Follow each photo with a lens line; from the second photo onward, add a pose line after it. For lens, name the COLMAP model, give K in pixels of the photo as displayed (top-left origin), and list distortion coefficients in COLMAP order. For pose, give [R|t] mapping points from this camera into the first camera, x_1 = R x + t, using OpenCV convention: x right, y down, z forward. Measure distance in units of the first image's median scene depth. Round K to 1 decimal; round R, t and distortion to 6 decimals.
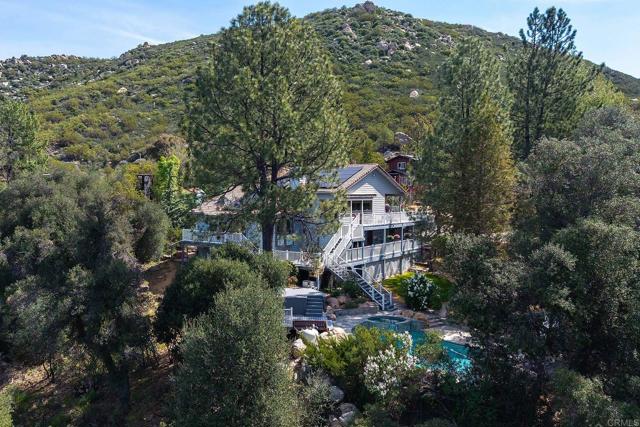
lens RADIAL K [[469.3, 0, 302.2], [0, 469.3, 212.9], [0, 0, 1]] dist [0.040787, -0.000375]
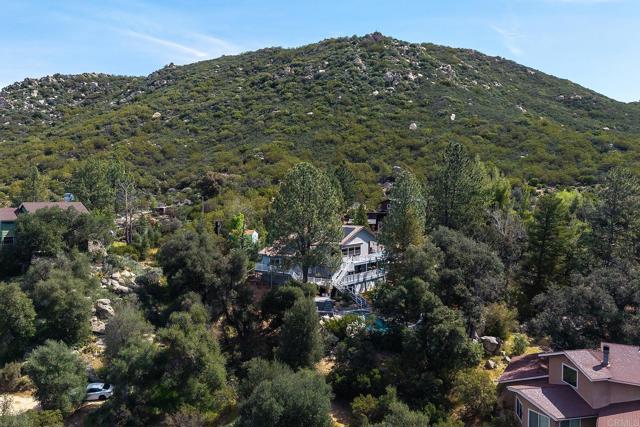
lens RADIAL K [[459.9, 0, 320.0], [0, 459.9, 213.5], [0, 0, 1]] dist [0.041611, -0.002272]
pose [[0.999962, 0.001315, 0.008672, -0.019818], [-0.001254, 0.999975, -0.007020, -0.144096], [-0.008681, 0.007008, 0.999938, -0.764460]]
